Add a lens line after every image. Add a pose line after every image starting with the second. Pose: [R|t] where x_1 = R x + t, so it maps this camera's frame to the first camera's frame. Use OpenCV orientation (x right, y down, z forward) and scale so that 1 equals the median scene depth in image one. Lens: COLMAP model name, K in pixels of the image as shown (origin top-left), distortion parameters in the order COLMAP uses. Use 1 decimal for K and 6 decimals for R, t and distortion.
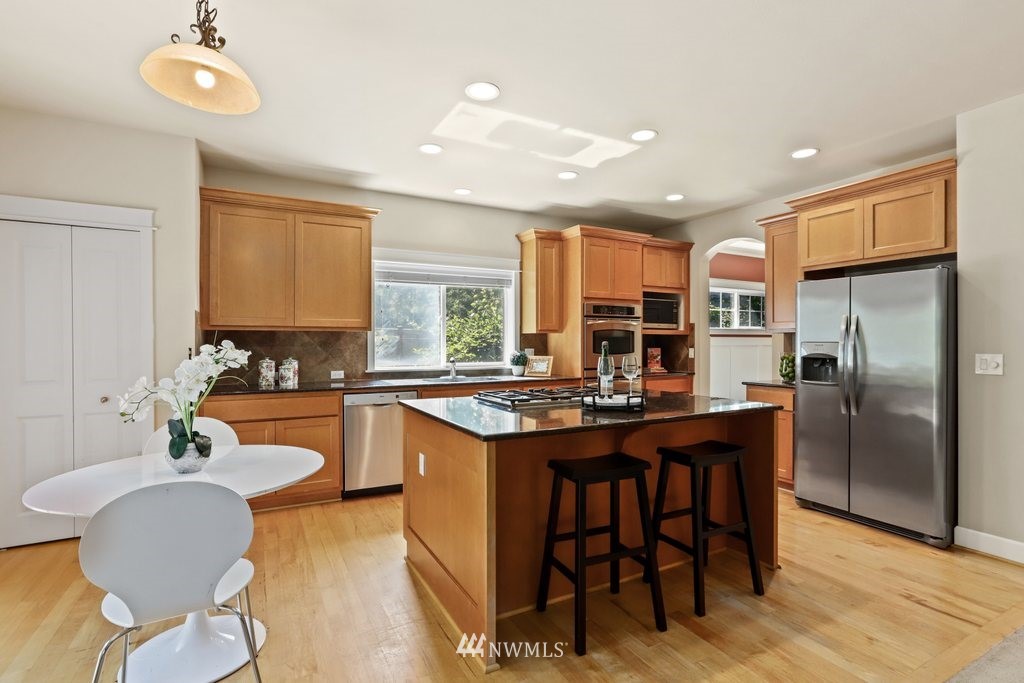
lens RADIAL K [[476.2, 0, 504.1], [0, 476.2, 342.5], [0, 0, 1]] dist [-0.015964, 0.010237]
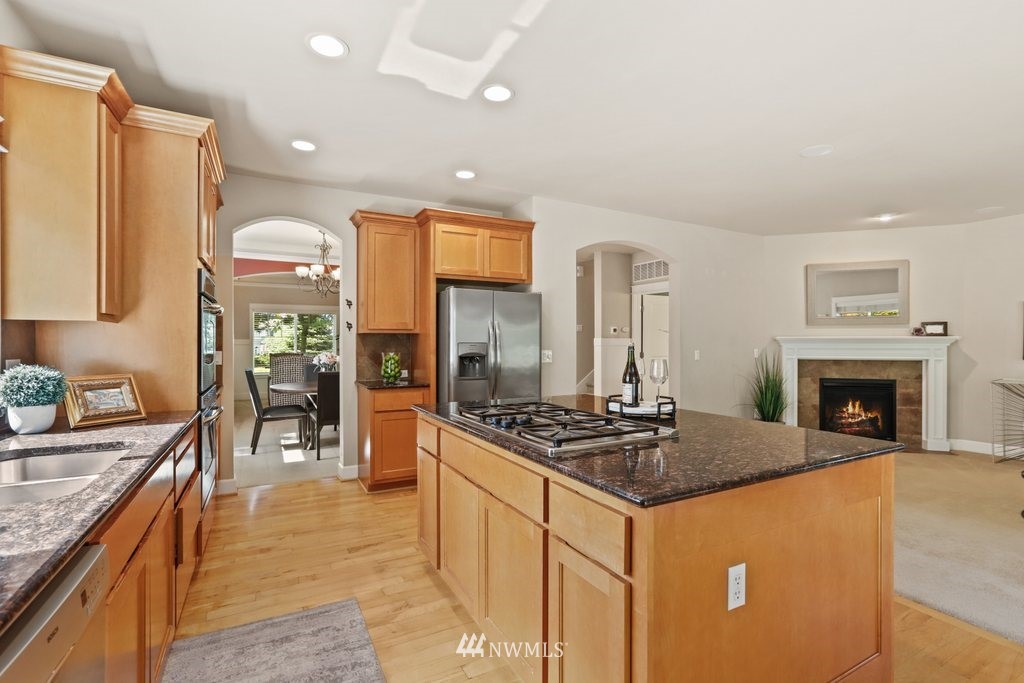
lens RADIAL K [[476.2, 0, 509.4], [0, 476.2, 341.4], [0, 0, 1]] dist [-0.015964, 0.010237]
pose [[-0.014986, 0.004411, 0.999878, -0.414995], [-0.000373, 0.999990, -0.004417, 0.001651], [-0.999888, -0.000439, -0.014984, 0.760027]]
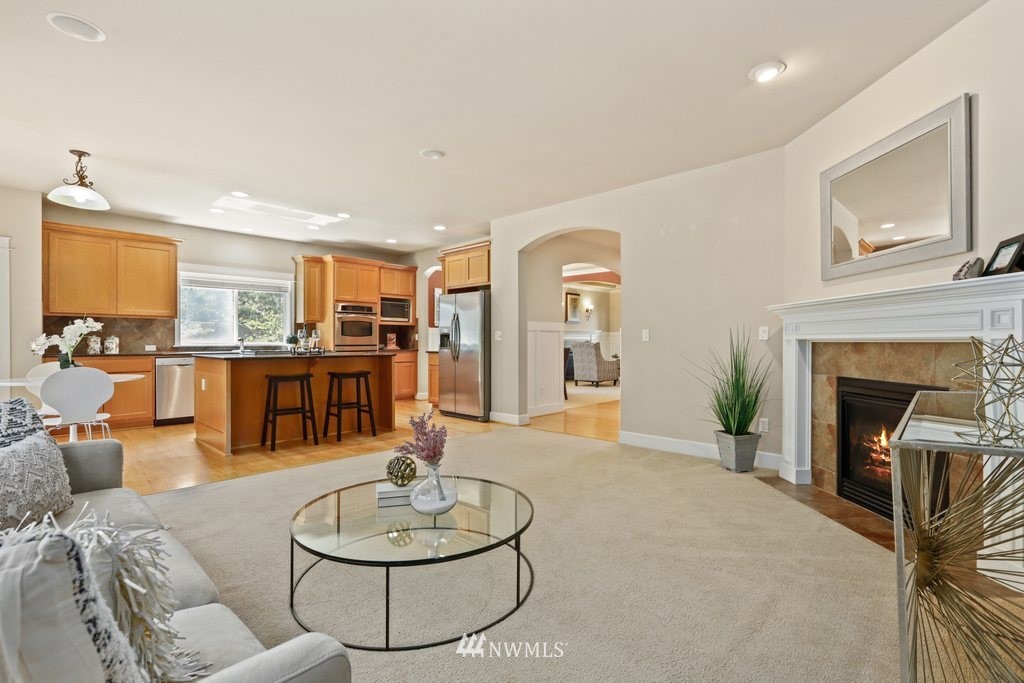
lens RADIAL K [[476.2, 0, 514.5], [0, 476.2, 343.0], [0, 0, 1]] dist [-0.015964, 0.010237]
pose [[0.947975, -0.000676, 0.318344, 0.252721], [0.000056, 0.999998, 0.001957, 0.049362], [-0.318344, -0.001837, 0.947973, -0.753308]]
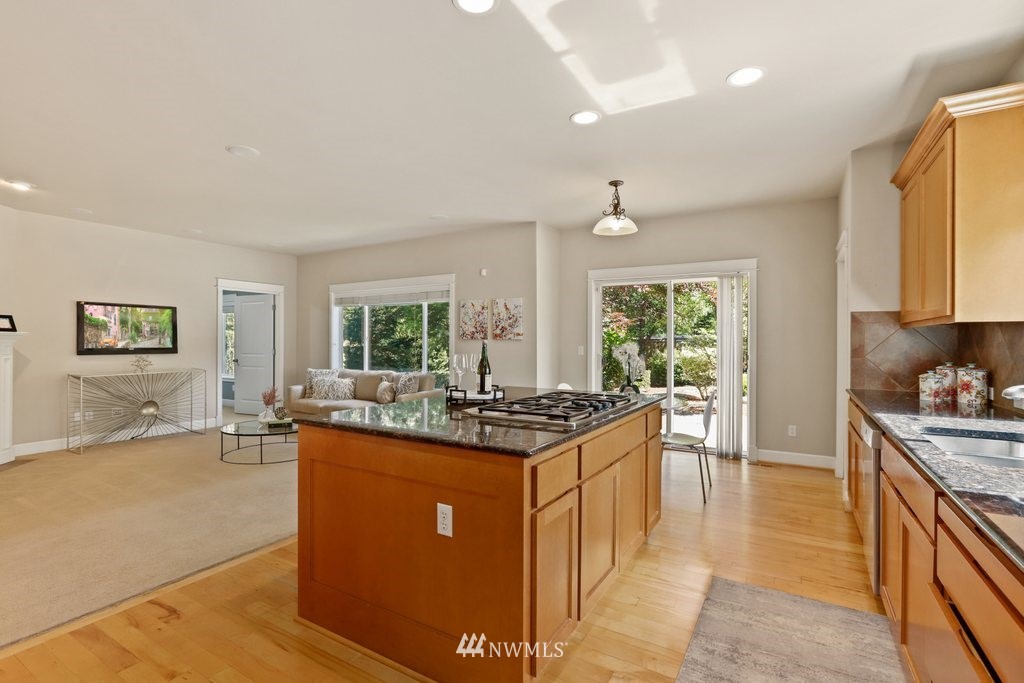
lens RADIAL K [[476.2, 0, 520.2], [0, 476.2, 340.4], [0, 0, 1]] dist [-0.015964, 0.010237]
pose [[-0.851467, -0.000850, -0.524407, 0.422022], [-0.001398, 0.999999, 0.000650, -0.000056], [0.524406, 0.001287, -0.851467, 1.186777]]
